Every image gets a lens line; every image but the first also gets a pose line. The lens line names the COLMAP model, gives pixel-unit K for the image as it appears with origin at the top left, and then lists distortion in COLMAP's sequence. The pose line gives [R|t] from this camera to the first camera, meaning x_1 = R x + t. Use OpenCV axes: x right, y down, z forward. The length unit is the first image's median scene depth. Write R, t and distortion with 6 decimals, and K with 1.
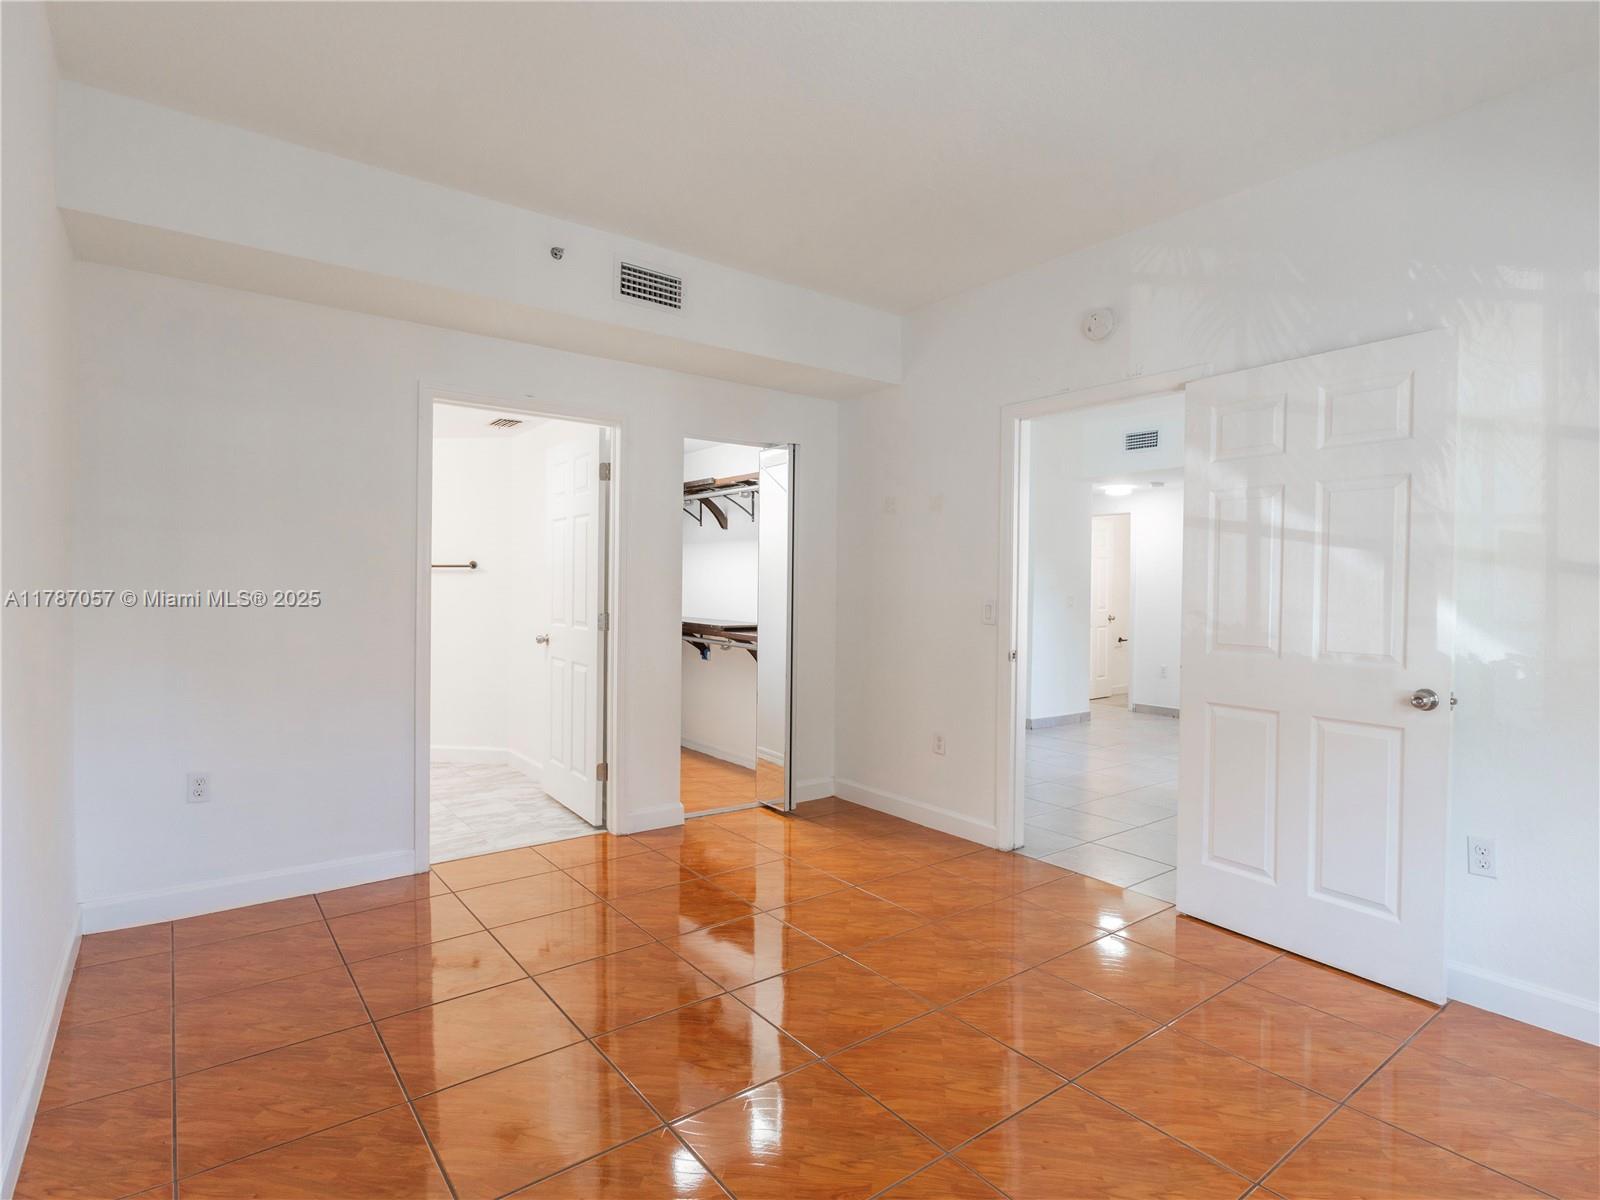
lens RADIAL K [[827.1, 0, 800.2], [0, 827.1, 598.4], [0, 0, 1]] dist [-0.003414, -0.000754]
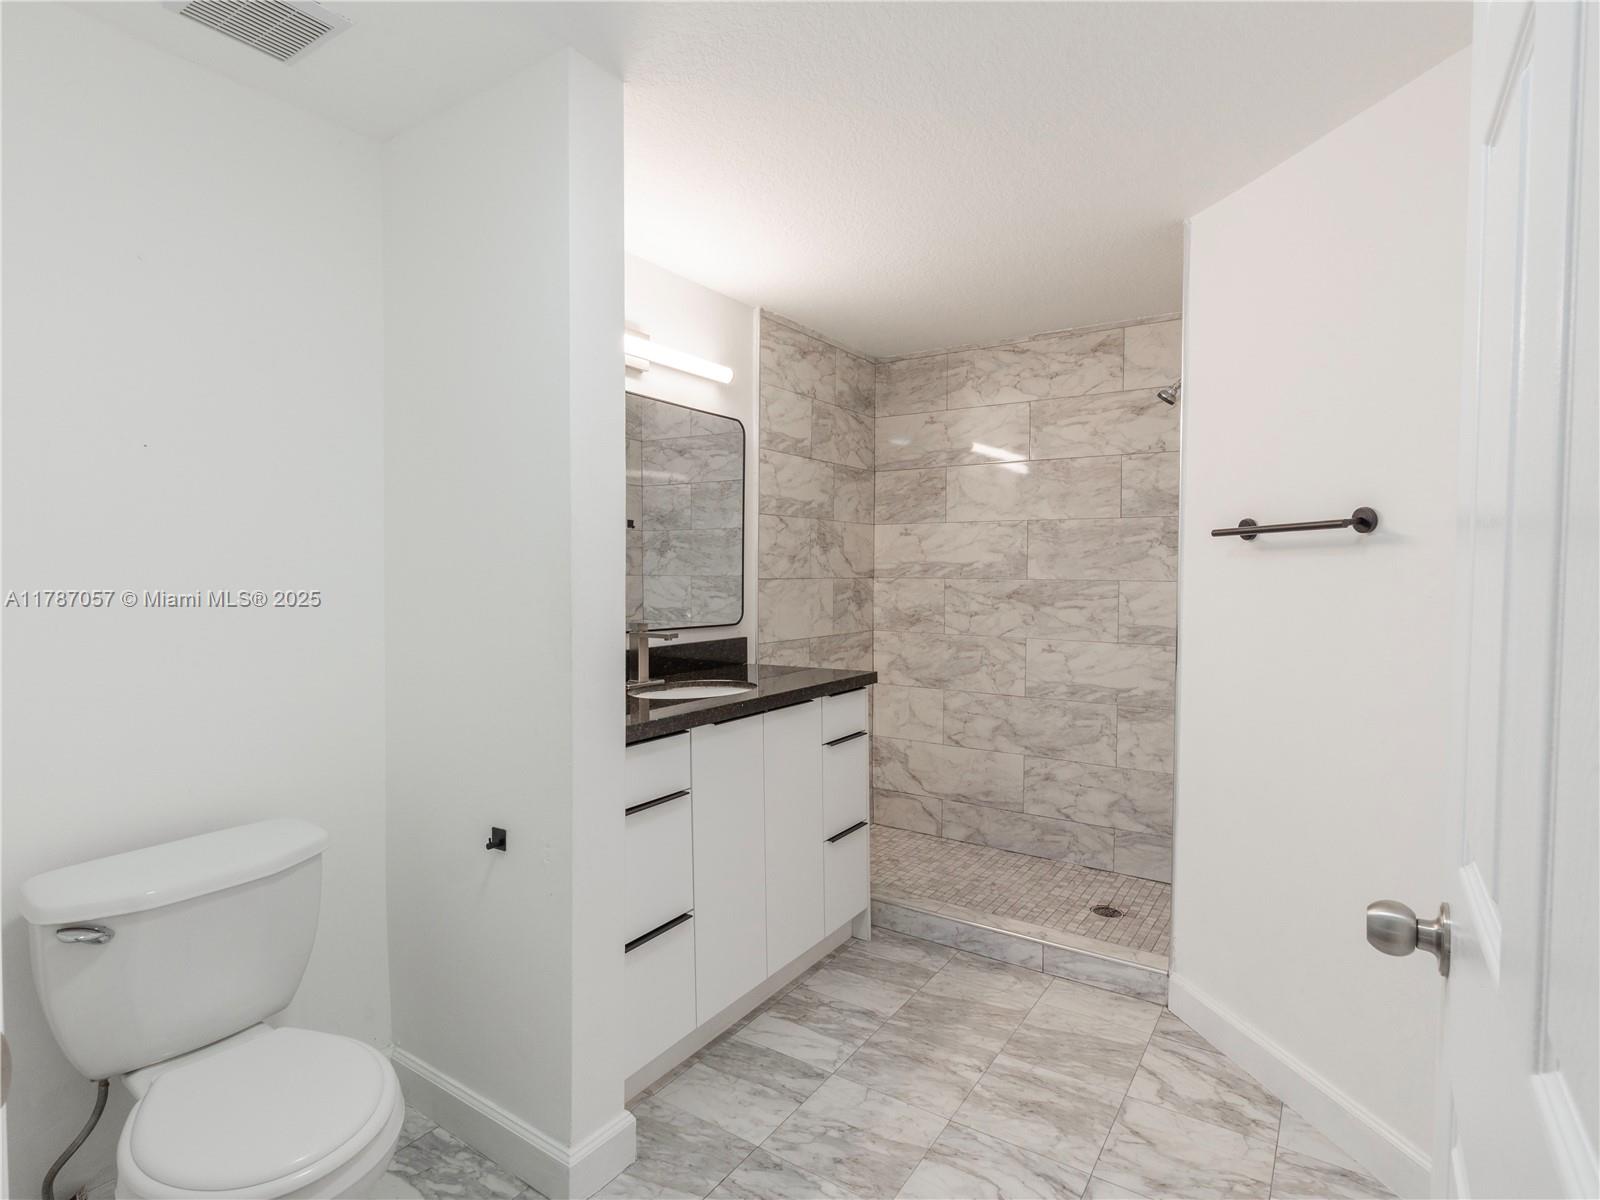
lens RADIAL K [[827.1, 0, 800.7], [0, 827.1, 598.4], [0, 0, 1]] dist [-0.003414, -0.000754]
pose [[0.322091, 0.026157, -0.946347, -0.173860], [-0.009901, 0.999657, 0.024260, -0.017090], [0.946657, 0.001556, 0.322239, 0.736248]]
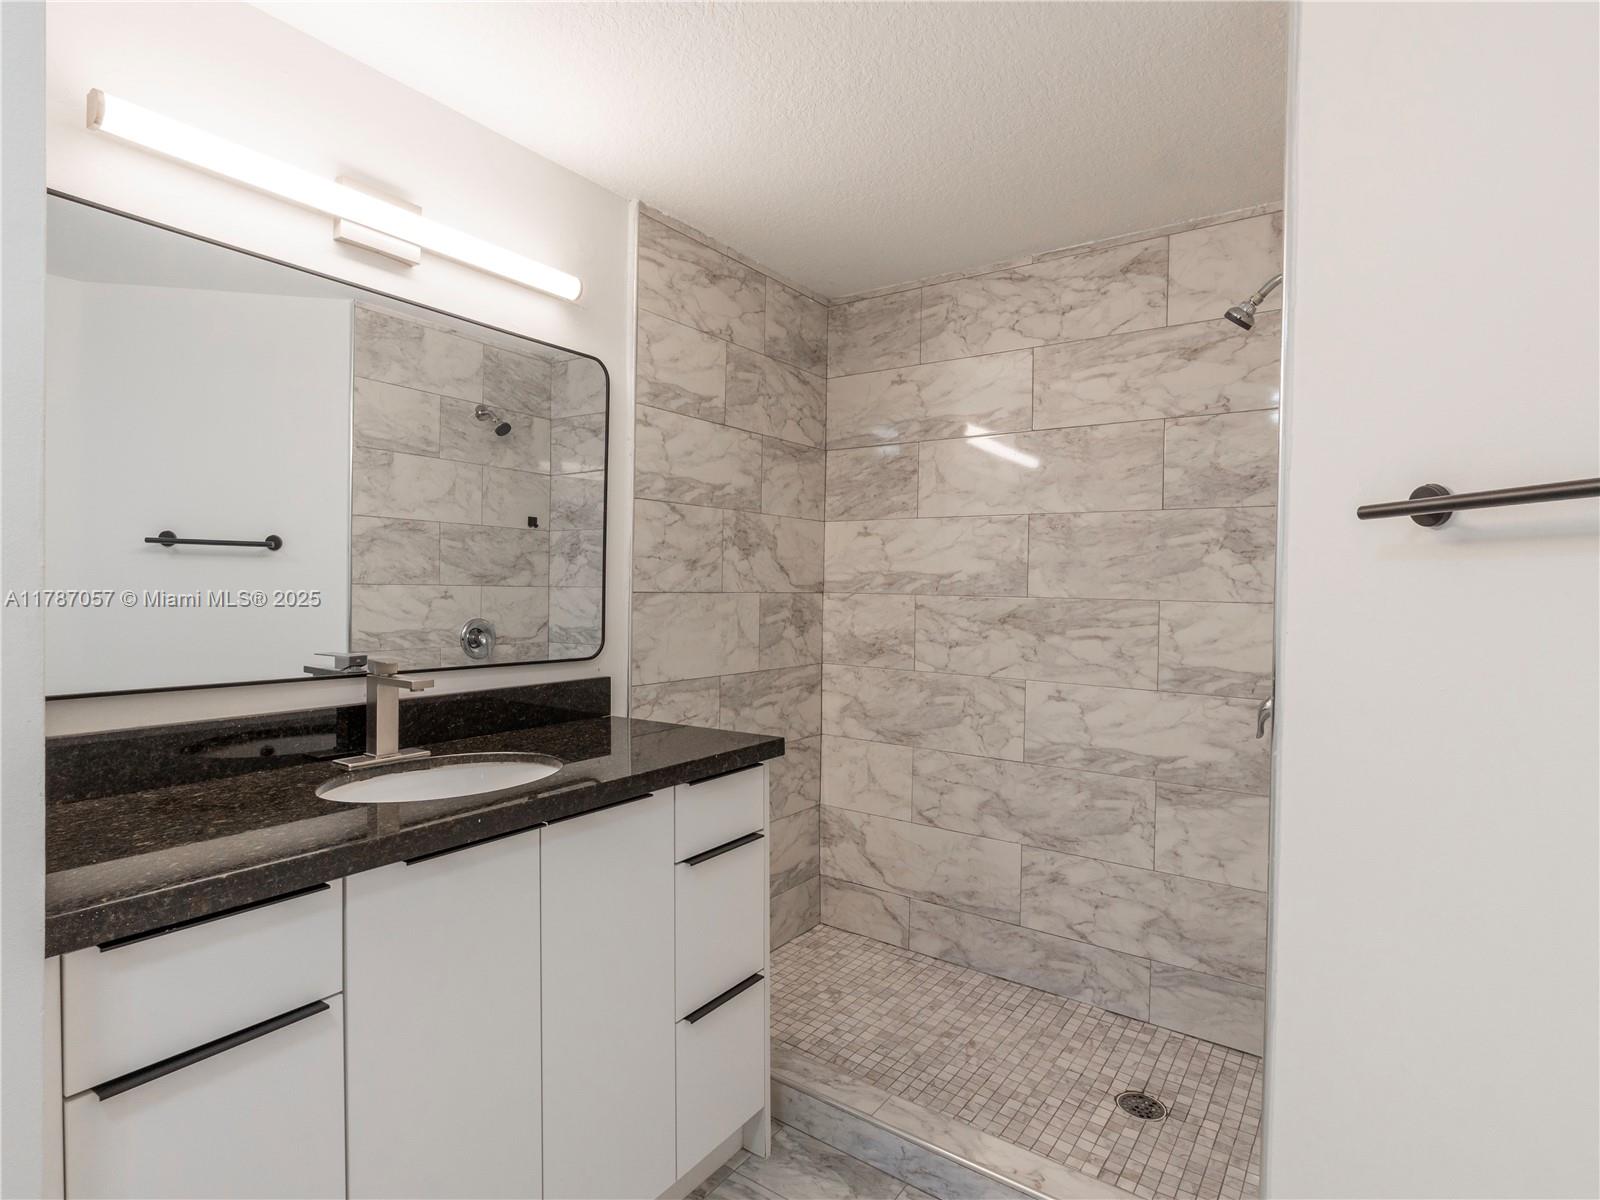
lens RADIAL K [[827.1, 0, 798.4], [0, 827.1, 600.9], [0, 0, 1]] dist [-0.003414, -0.000754]
pose [[0.296576, 0.014916, -0.954893, -0.302563], [-0.020595, 0.999745, 0.009220, -0.017465], [0.954787, 0.016932, 0.296808, 0.834801]]
